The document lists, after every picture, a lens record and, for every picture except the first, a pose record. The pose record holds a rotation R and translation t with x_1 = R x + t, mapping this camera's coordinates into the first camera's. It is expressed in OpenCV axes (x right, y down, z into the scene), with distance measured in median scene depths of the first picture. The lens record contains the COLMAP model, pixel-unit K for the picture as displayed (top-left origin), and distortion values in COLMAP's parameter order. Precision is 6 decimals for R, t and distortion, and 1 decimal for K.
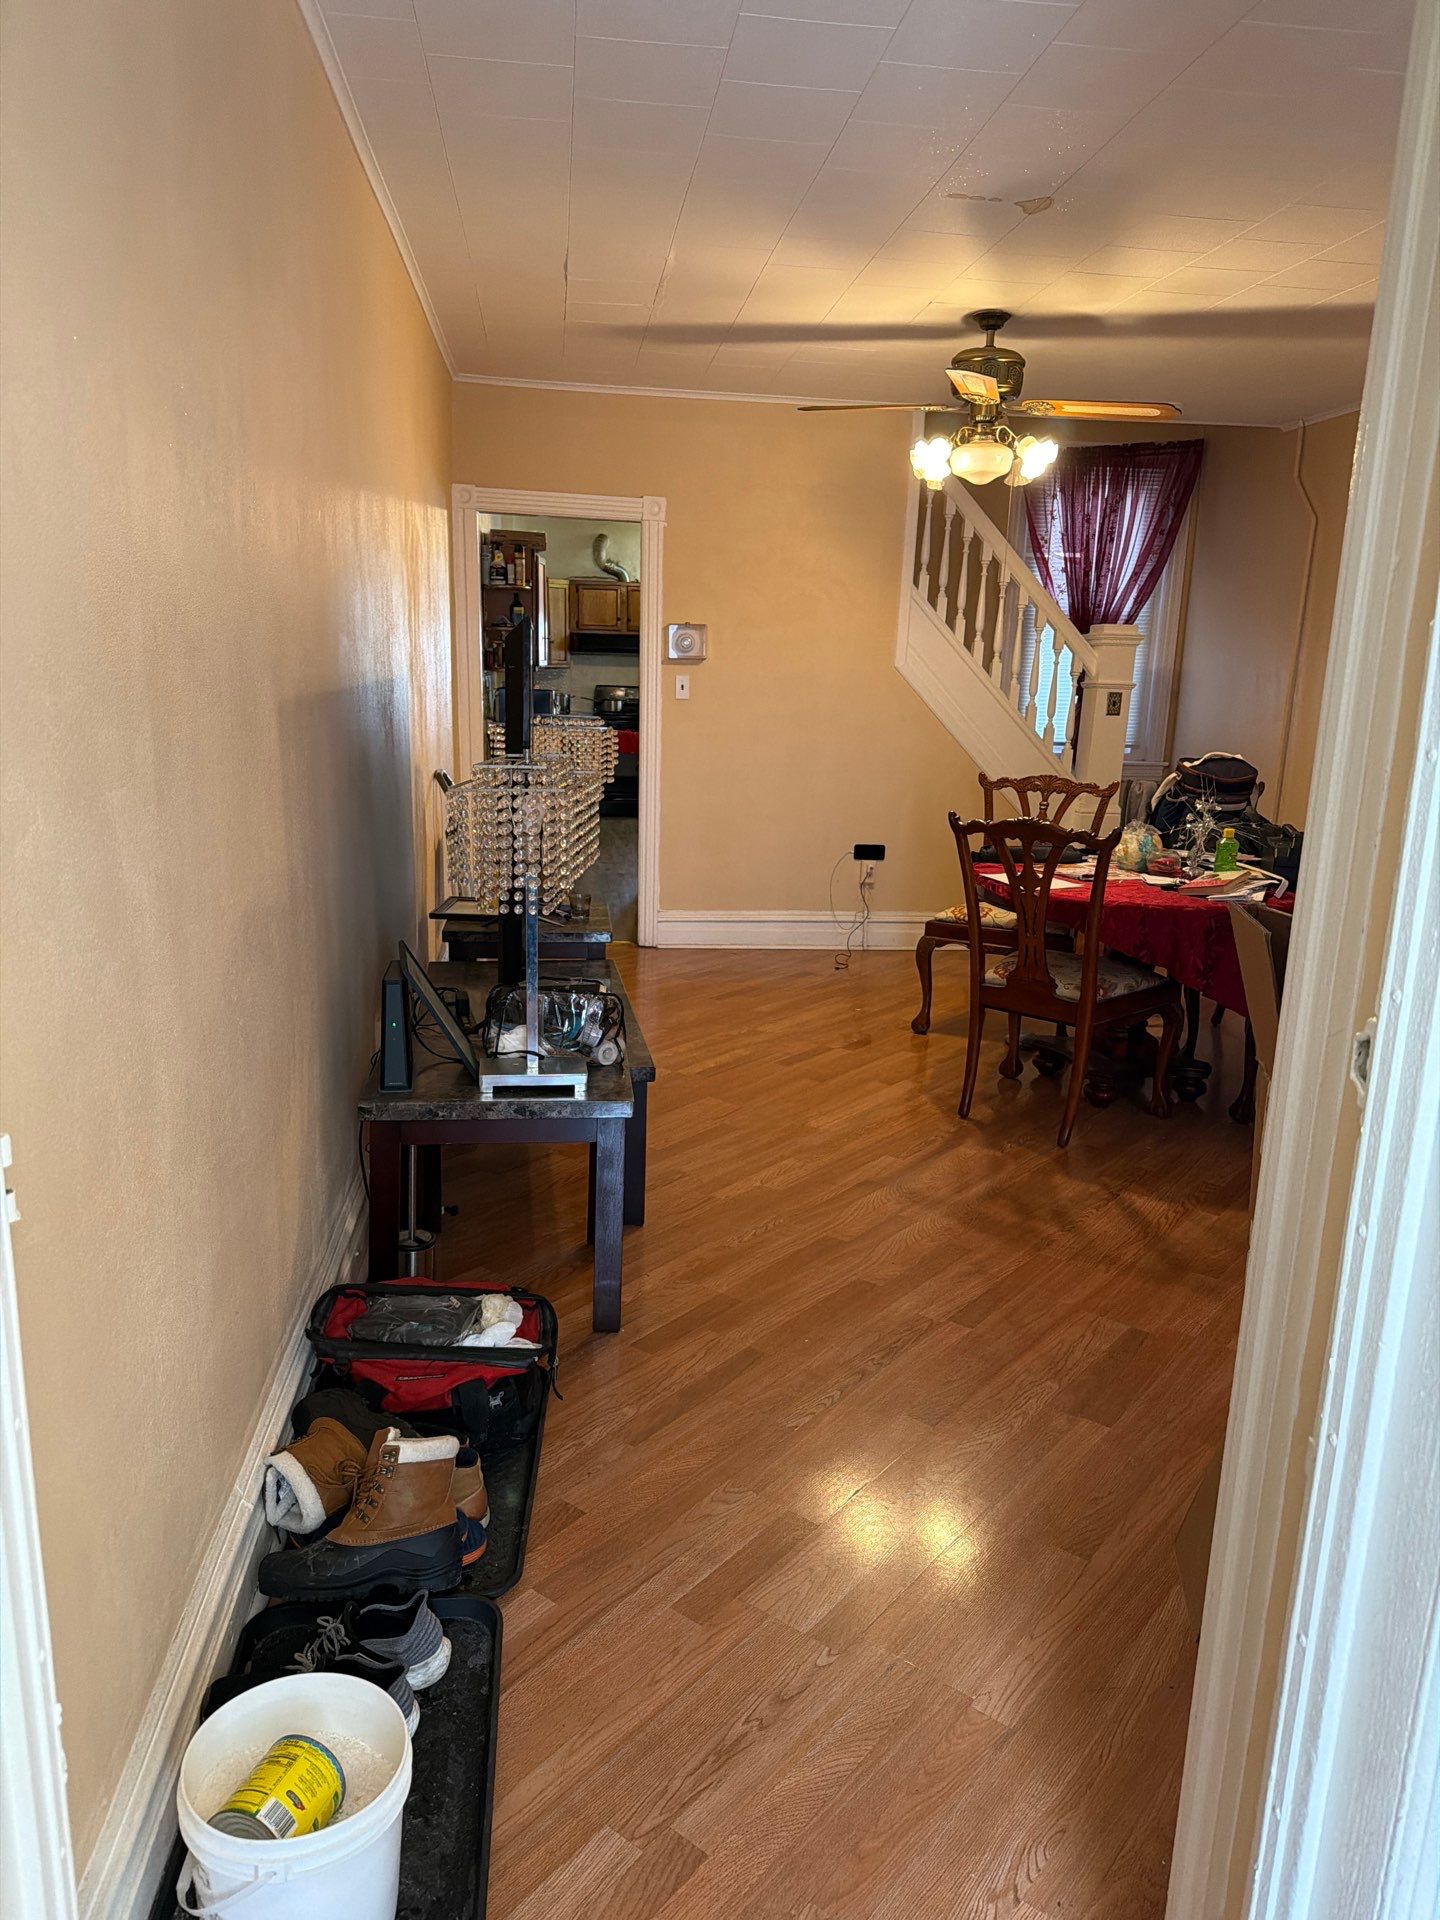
lens RADIAL K [[1364.0, 0, 723.3], [0, 1364.0, 970.9], [0, 0, 1]] dist [0.060678, -0.070143]
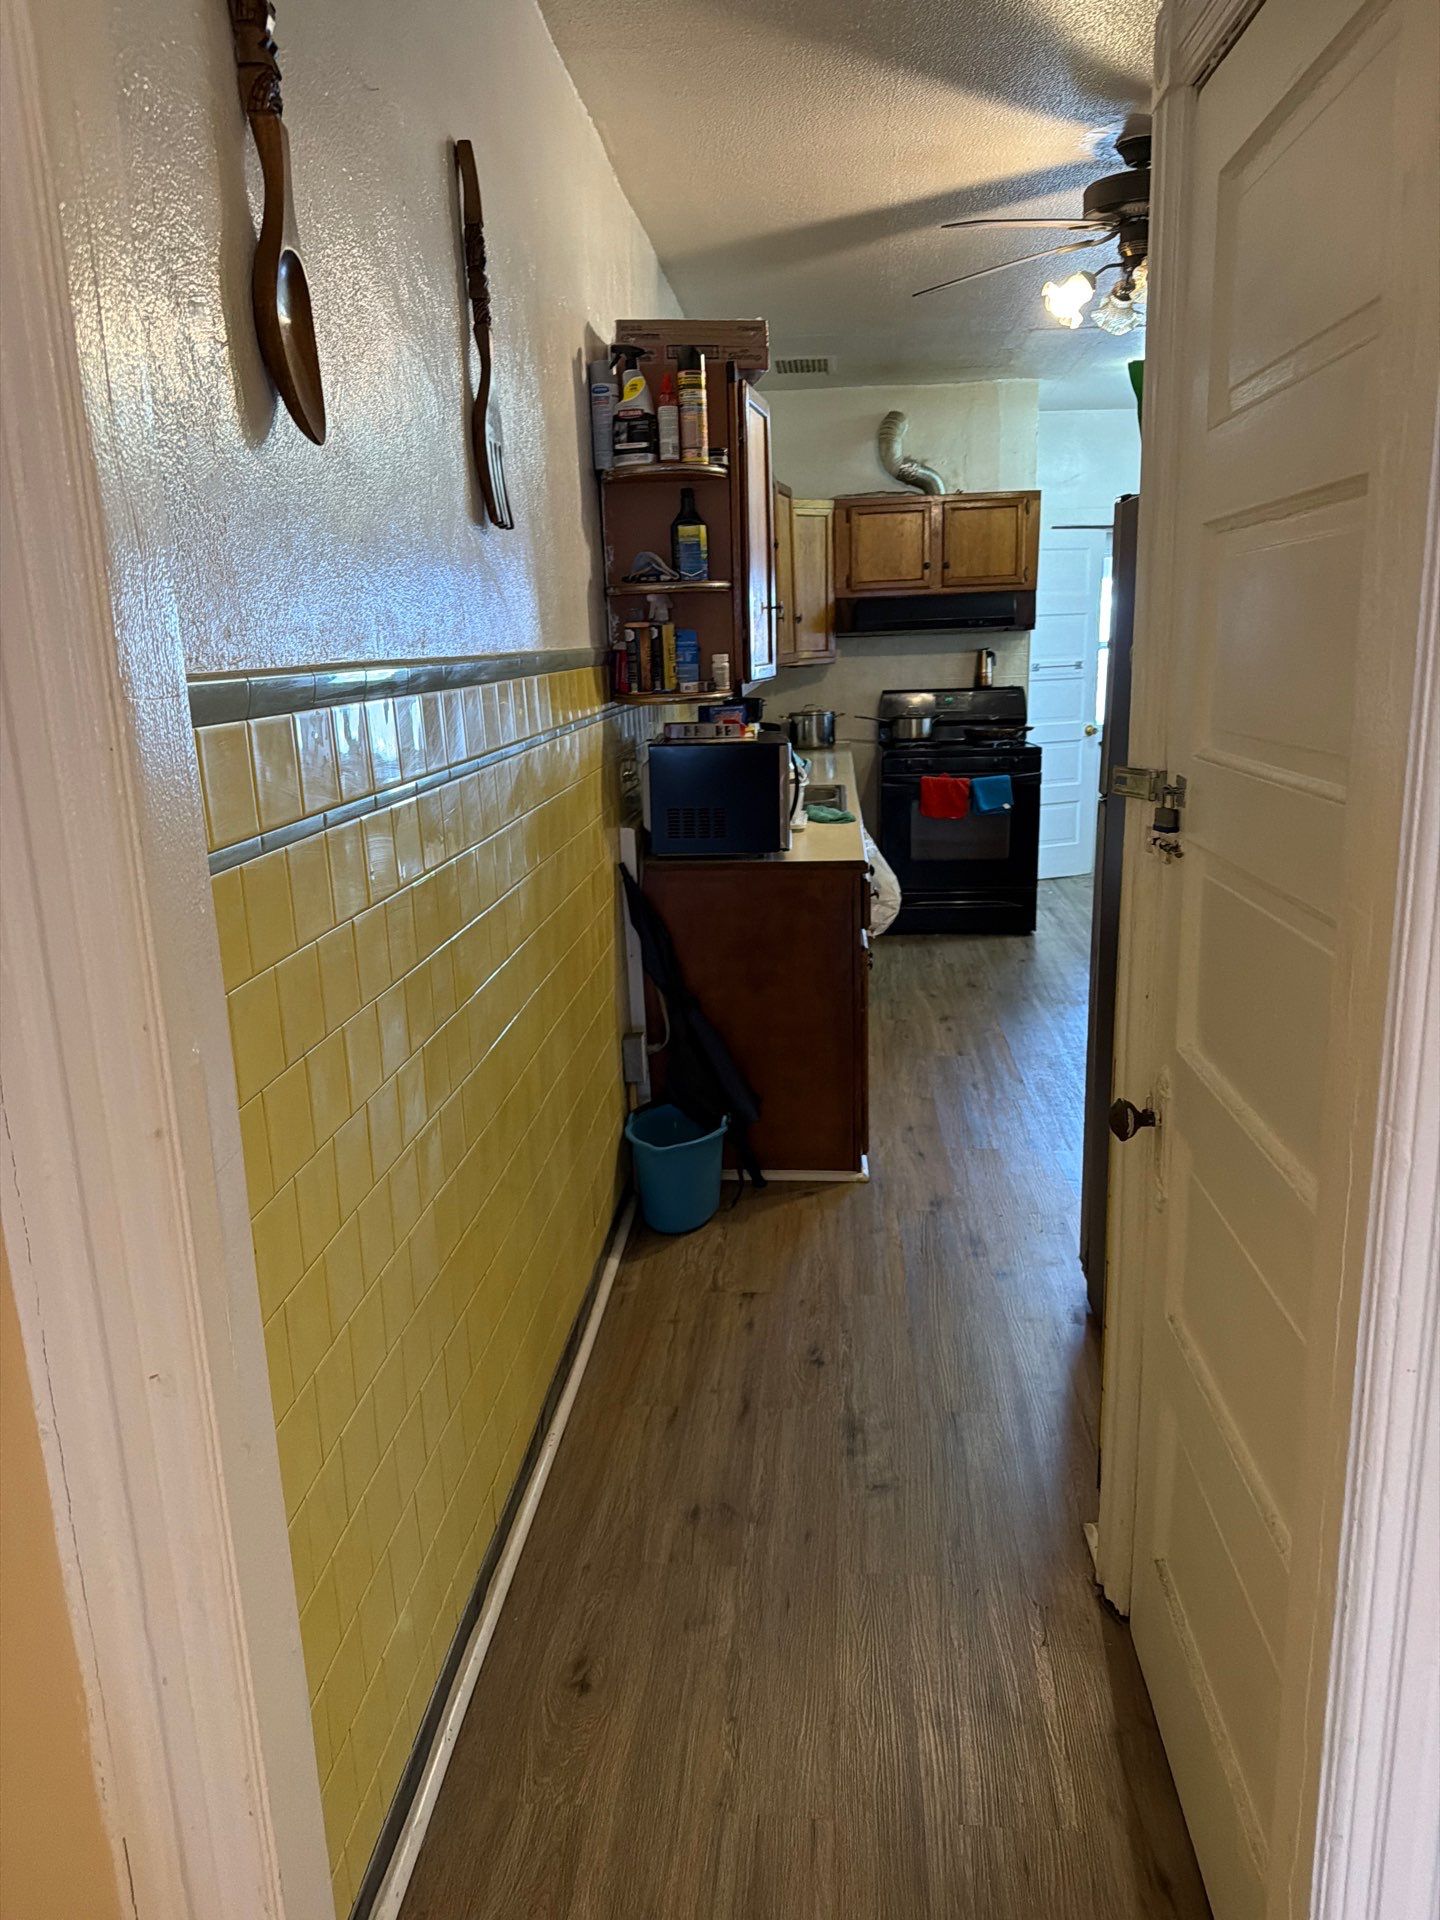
lens RADIAL K [[1364.0, 0, 684.9], [0, 1364.0, 986.5], [0, 0, 1]] dist [0.060678, -0.070143]
pose [[0.974869, -0.002881, -0.222759, -0.049705], [0.008611, 0.999656, 0.024755, -0.107937], [0.222611, -0.026051, 0.974559, 0.456607]]
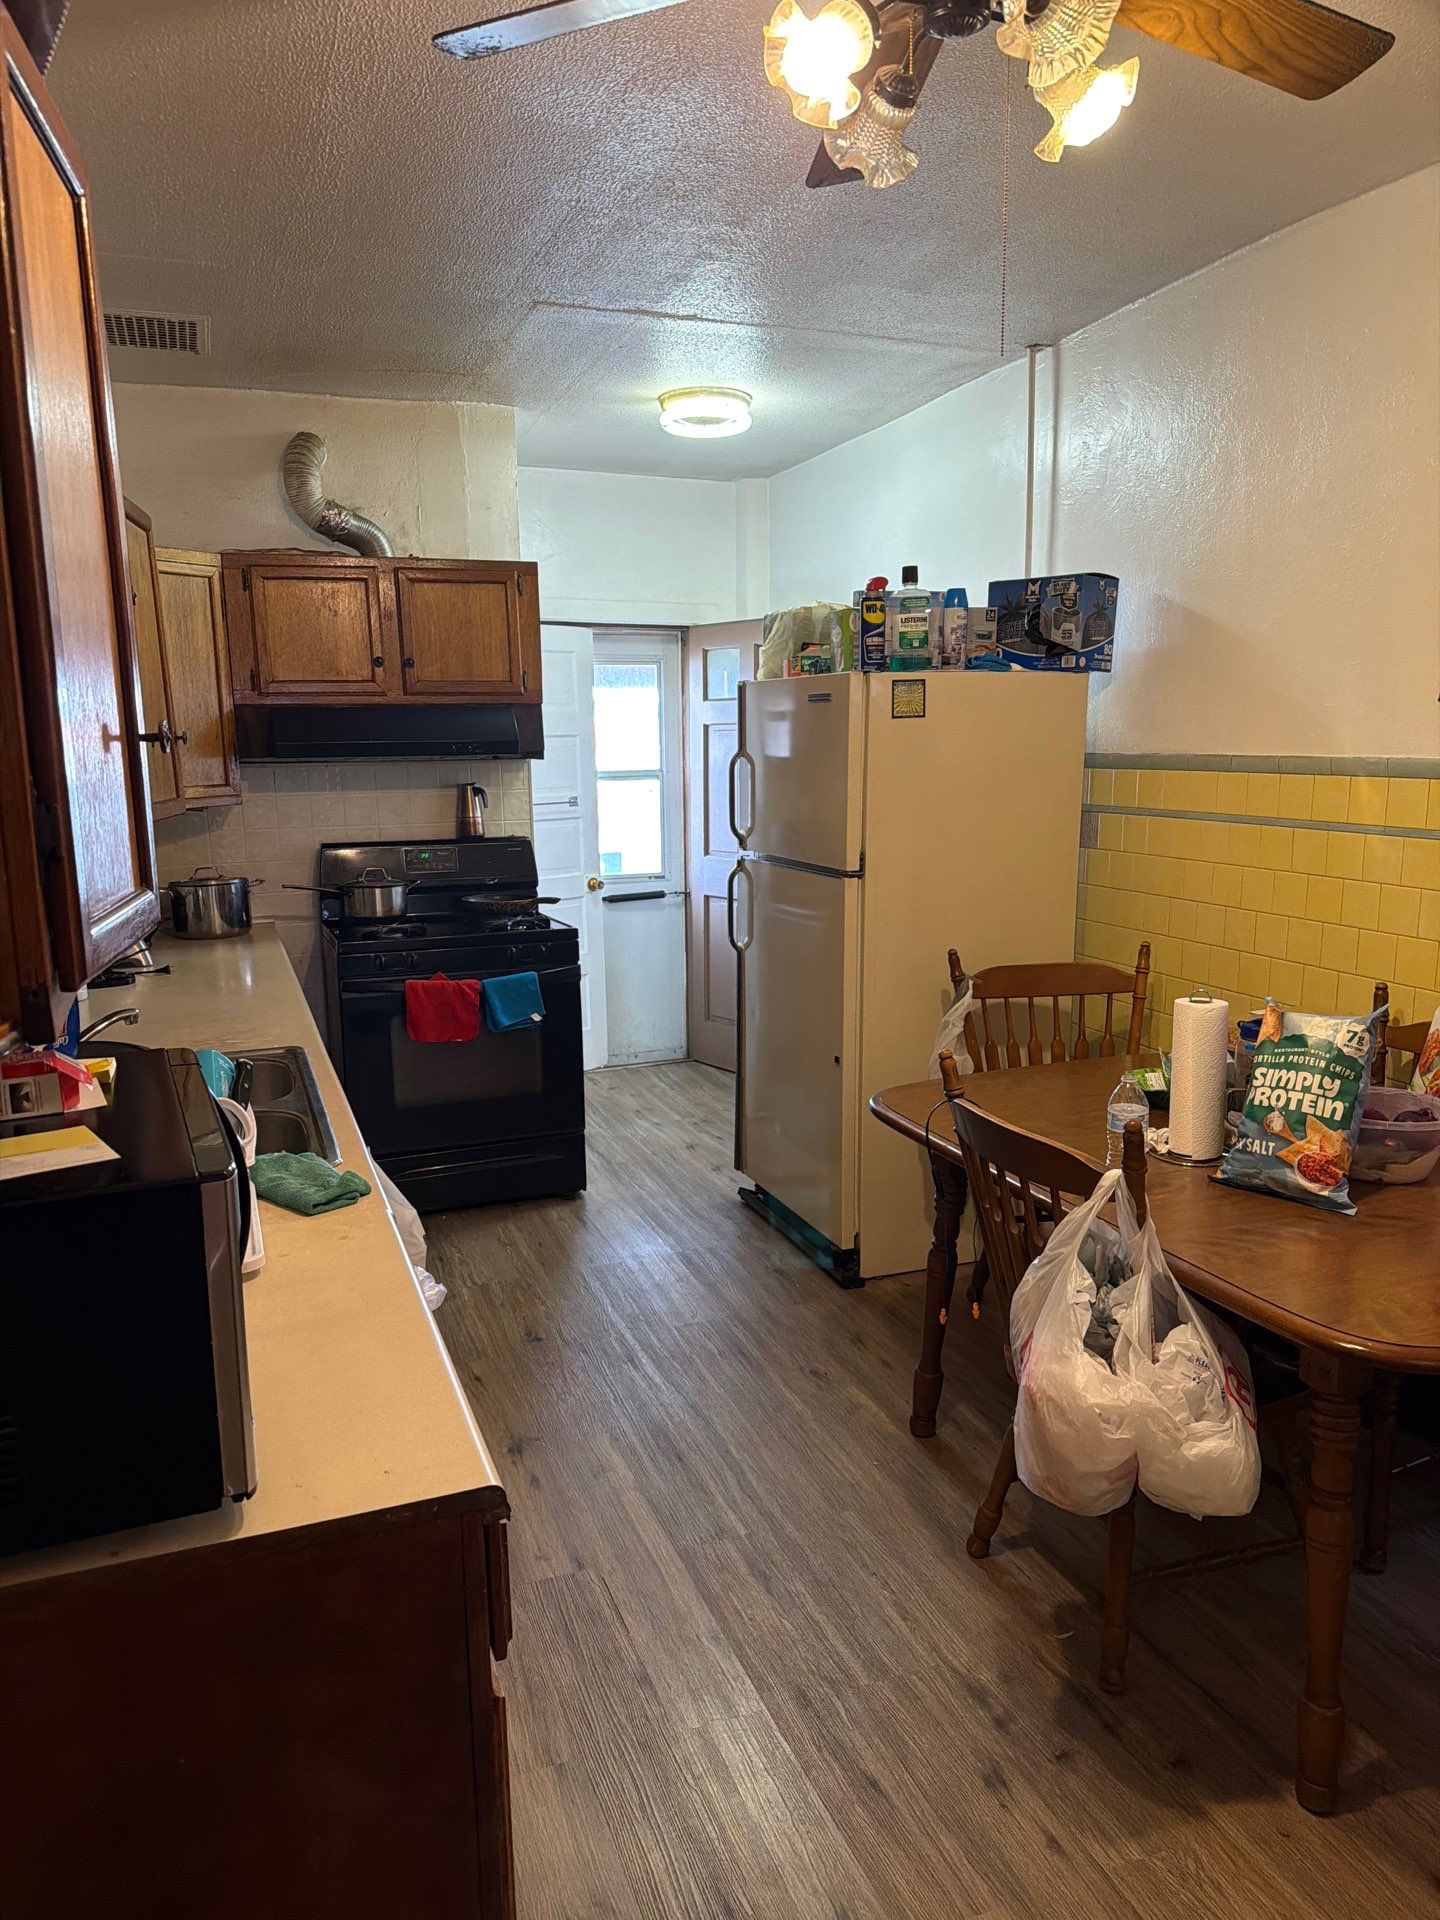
lens RADIAL K [[1364.0, 0, 718.5], [0, 1364.0, 975.8], [0, 0, 1]] dist [0.060678, -0.070143]
pose [[0.968936, -0.086970, 0.231517, -0.081185], [0.096983, 0.994765, -0.032203, -0.158402], [-0.227504, 0.053656, 0.972298, 0.647681]]
